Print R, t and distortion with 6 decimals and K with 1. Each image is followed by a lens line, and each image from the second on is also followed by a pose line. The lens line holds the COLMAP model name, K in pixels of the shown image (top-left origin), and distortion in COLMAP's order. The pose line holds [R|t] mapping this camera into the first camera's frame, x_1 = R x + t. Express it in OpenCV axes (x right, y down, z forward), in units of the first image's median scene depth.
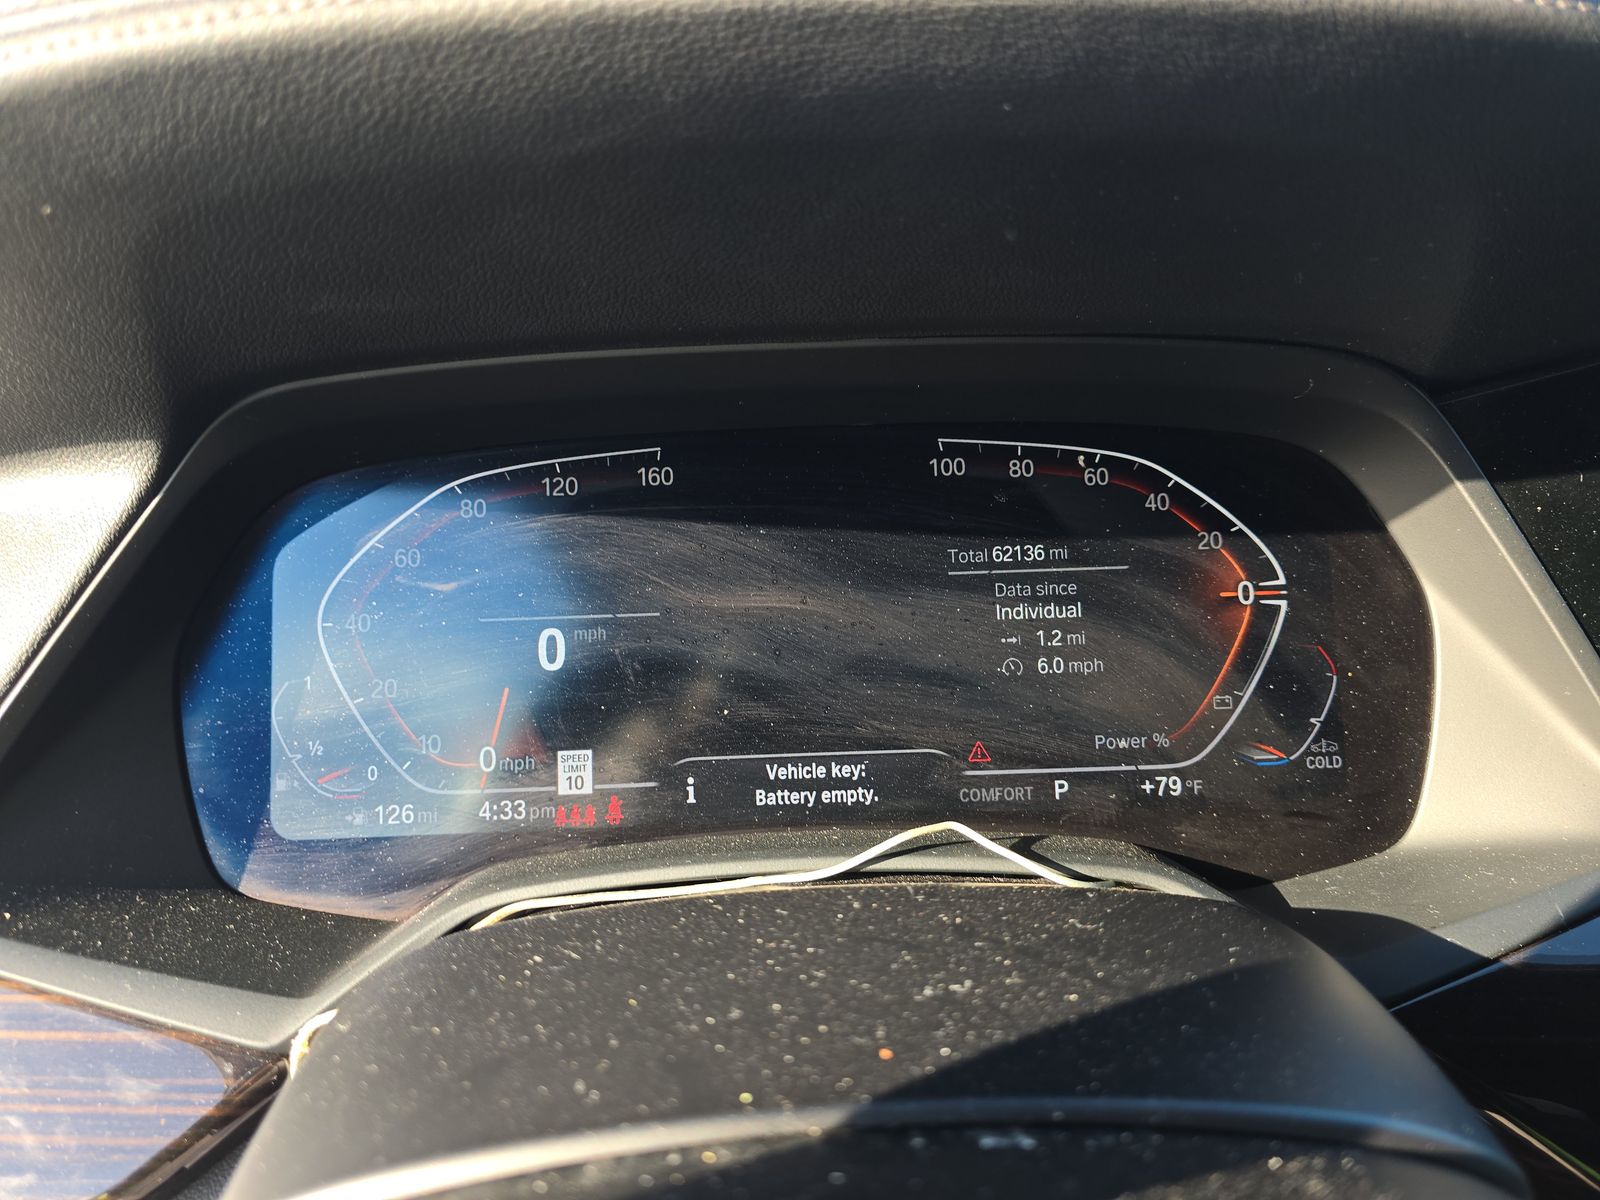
lens RADIAL K [[1053.3, 0, 800.0], [0, 1053.3, 600.0], [0, 0, 1]] dist [-0.000583, -0.006696]
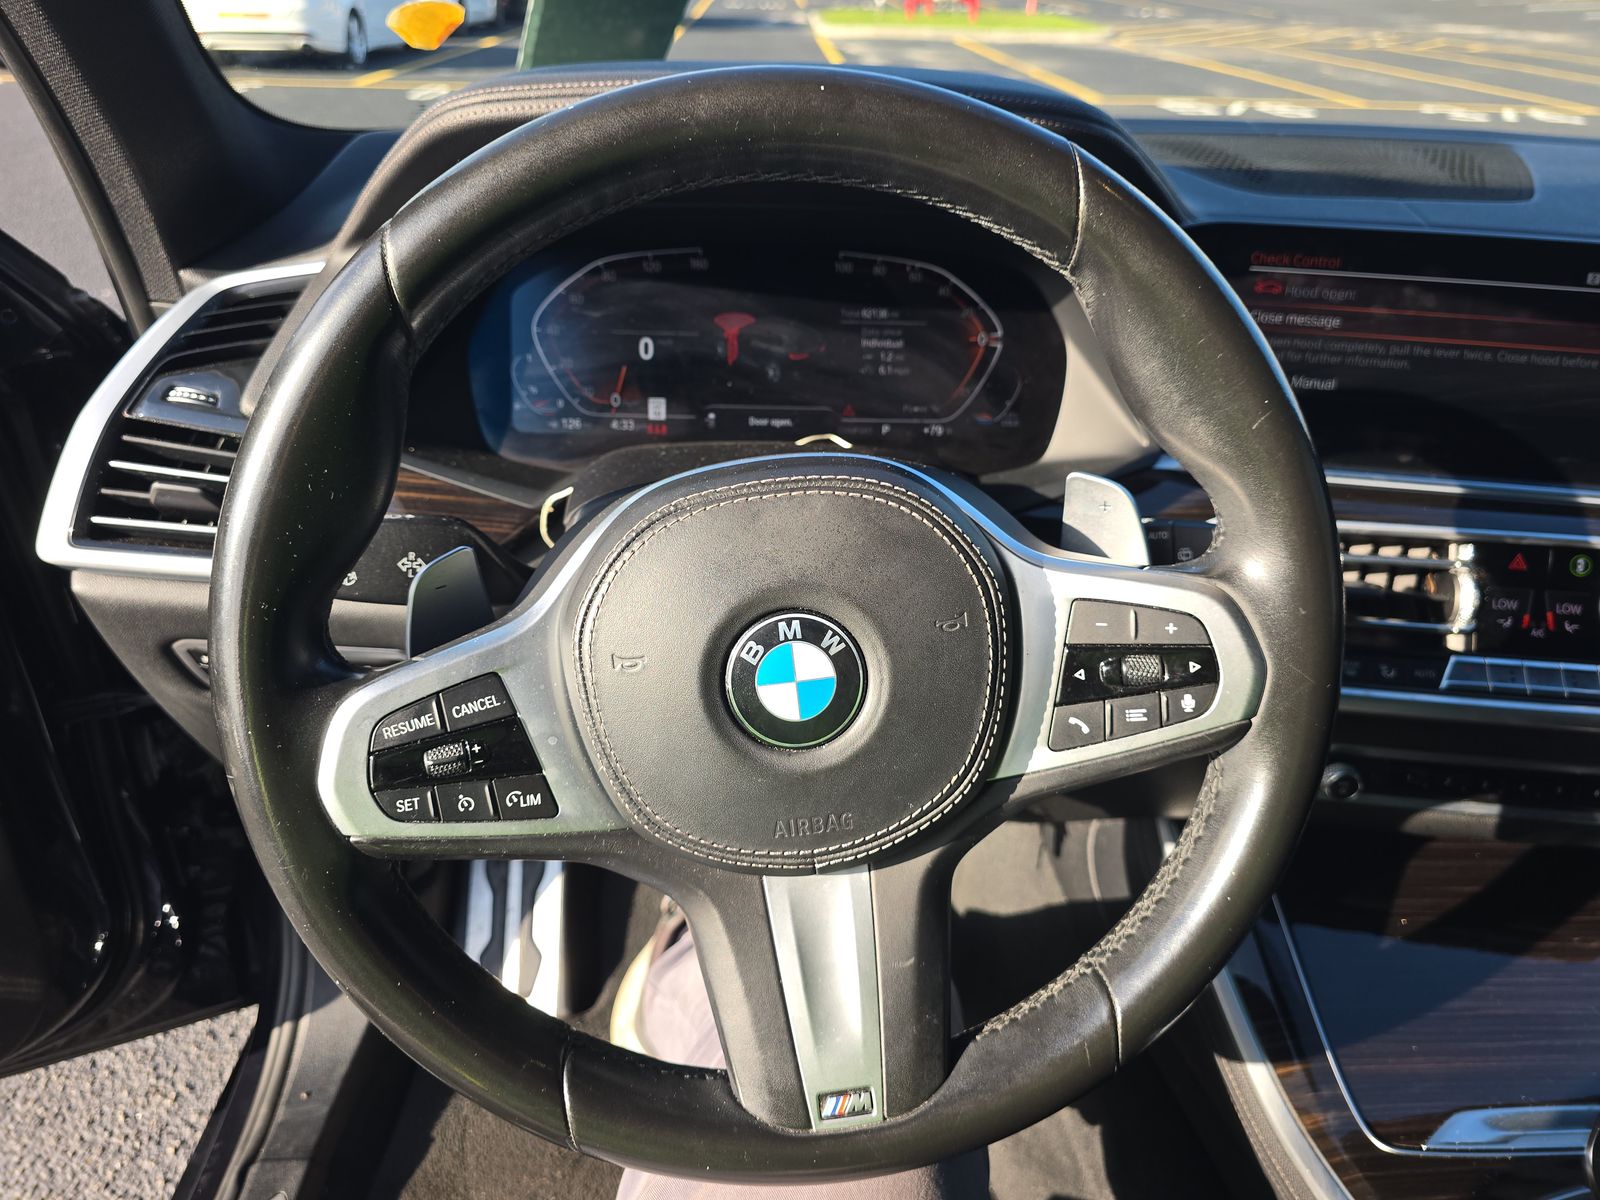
lens RADIAL K [[1053.3, 0, 800.0], [0, 1053.3, 600.0], [0, 0, 1]] dist [-0.000583, -0.006696]
pose [[0.998407, 0.048432, 0.028957, 0.030181], [-0.053340, 0.977471, 0.204216, 0.090986], [-0.018414, -0.205436, 0.978497, -1.133920]]
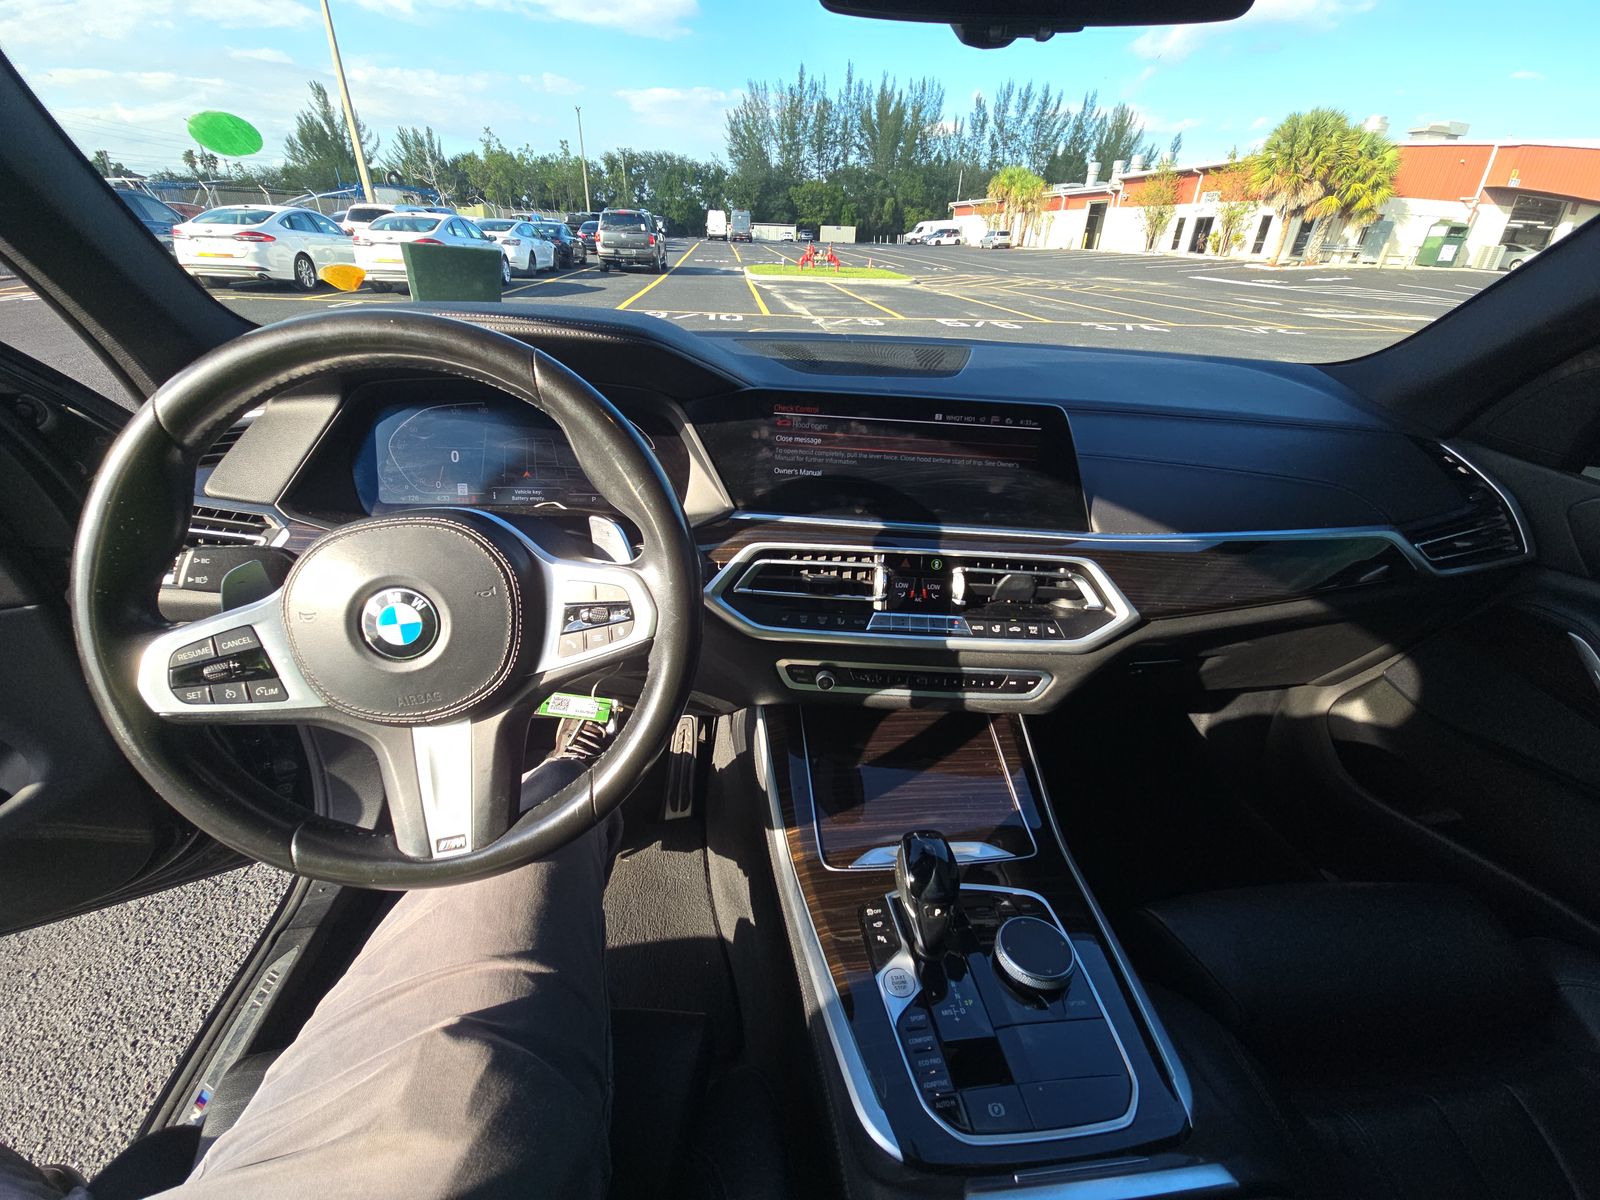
lens RADIAL K [[616.1, 0, 800.0], [0, 616.1, 600.0], [0, 0, 1]] dist [0.001190, 0.000093]
pose [[0.994311, 0.025739, 0.103360, 0.780182], [-0.045060, 0.980903, 0.189206, 0.077016], [-0.096516, -0.192787, 0.976482, -1.380617]]
